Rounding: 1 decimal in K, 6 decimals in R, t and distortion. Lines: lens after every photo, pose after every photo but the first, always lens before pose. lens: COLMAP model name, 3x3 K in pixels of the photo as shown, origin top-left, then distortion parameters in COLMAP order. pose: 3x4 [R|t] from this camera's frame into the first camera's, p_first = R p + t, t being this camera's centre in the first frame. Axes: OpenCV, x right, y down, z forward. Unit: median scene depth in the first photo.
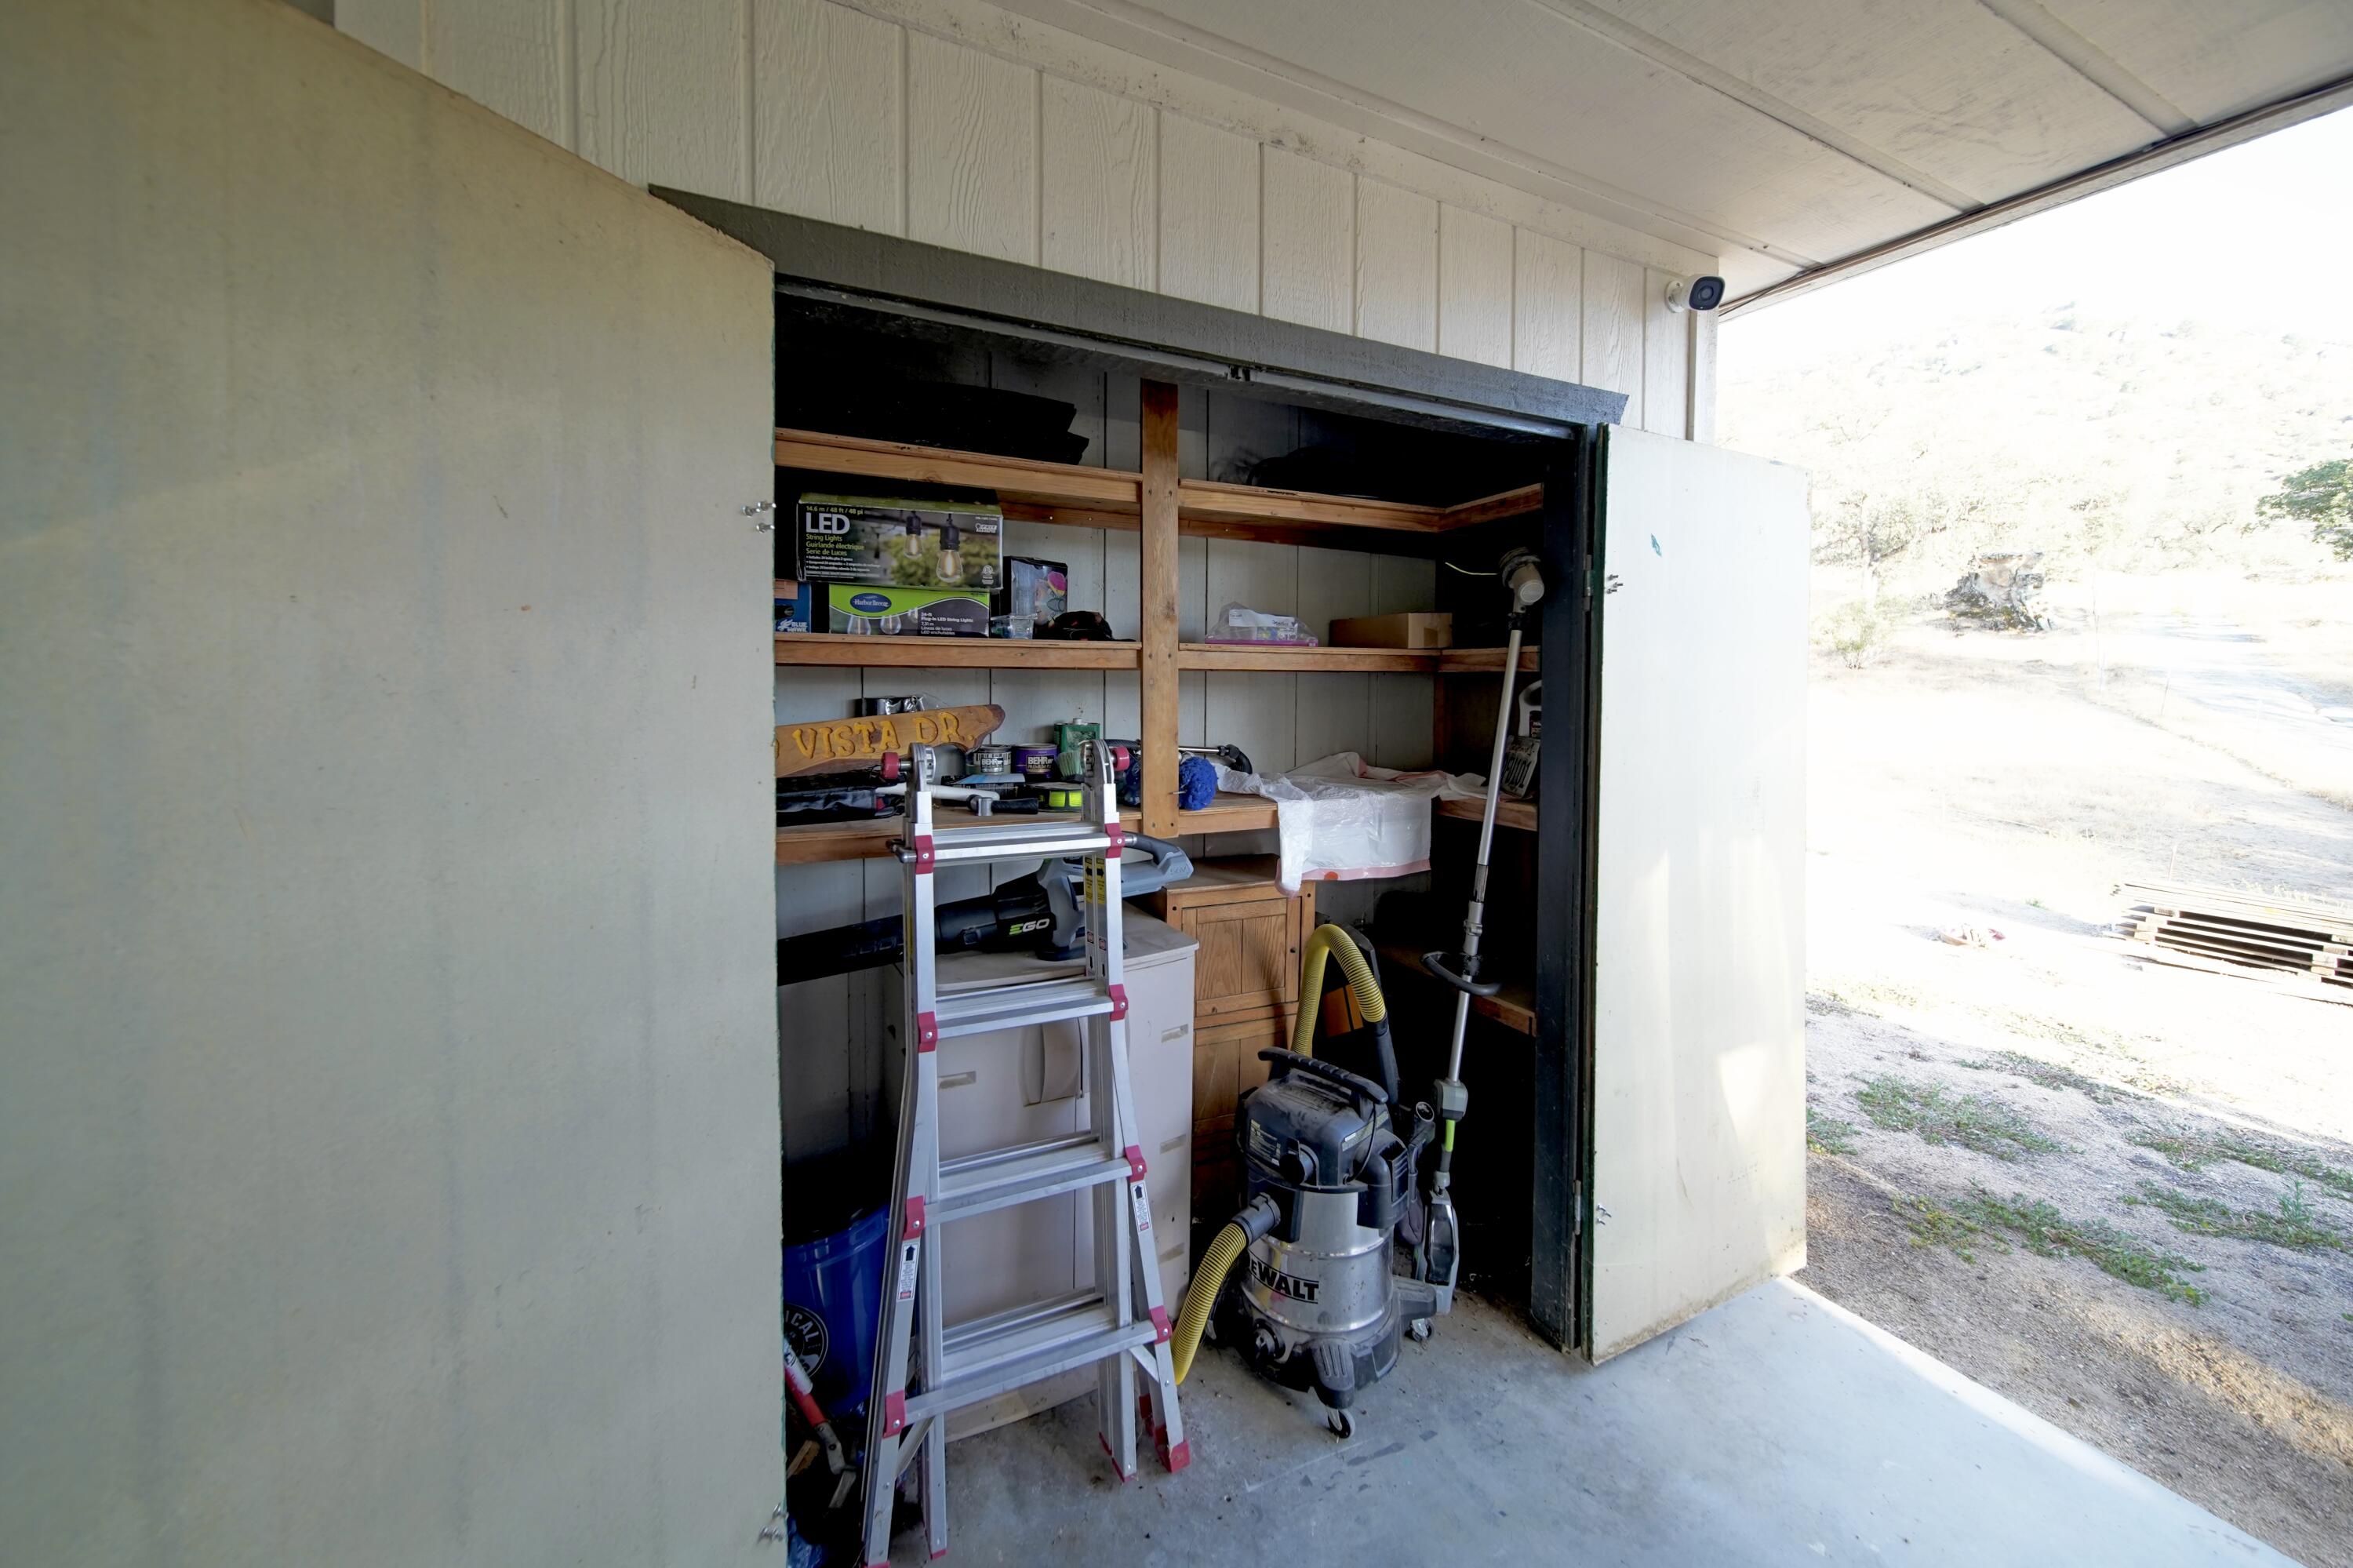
lens RADIAL K [[883.1, 0, 1169.3], [0, 883.1, 721.5], [0, 0, 1]] dist [0.003622, 0.000129]
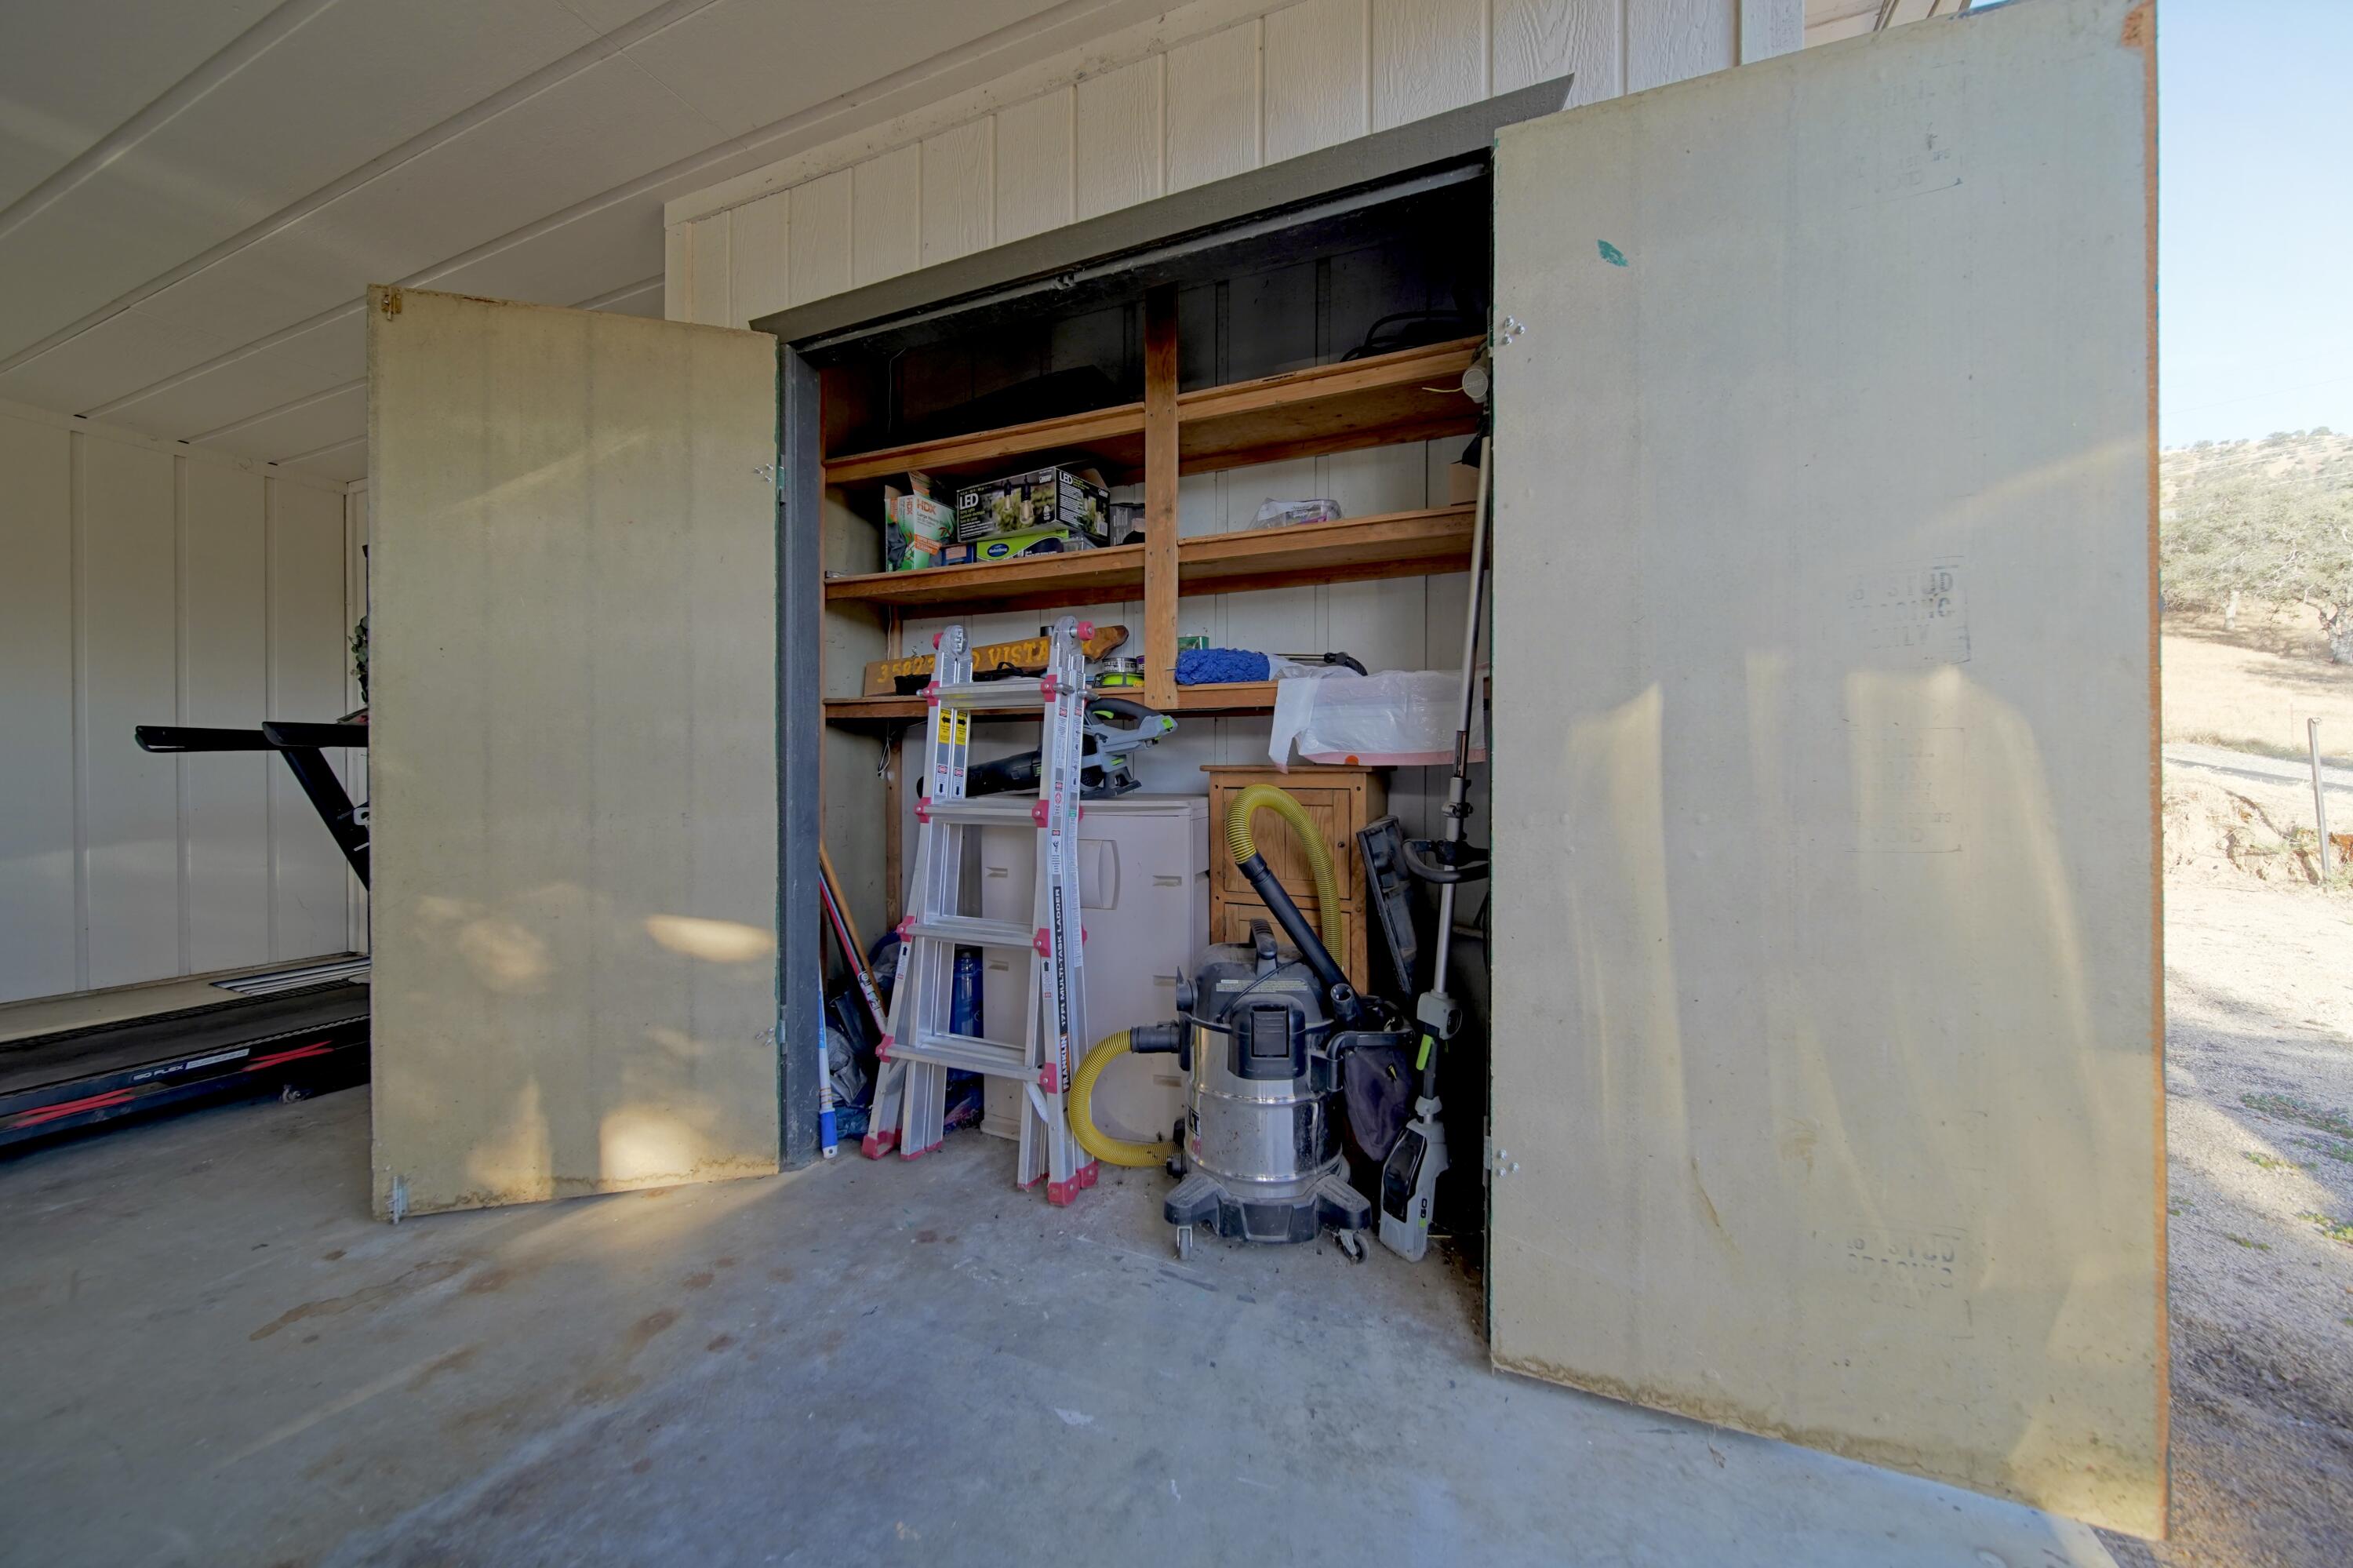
lens RADIAL K [[827.1, 0, 1176.4], [0, 827.1, 781.1], [0, 0, 1]] dist [-0.007033, -0.000068]
pose [[0.654383, -0.000022, -0.756163, 0.898083], [-0.028364, 0.999296, -0.024576, 0.275440], [0.755631, 0.037530, 0.653921, 0.344913]]
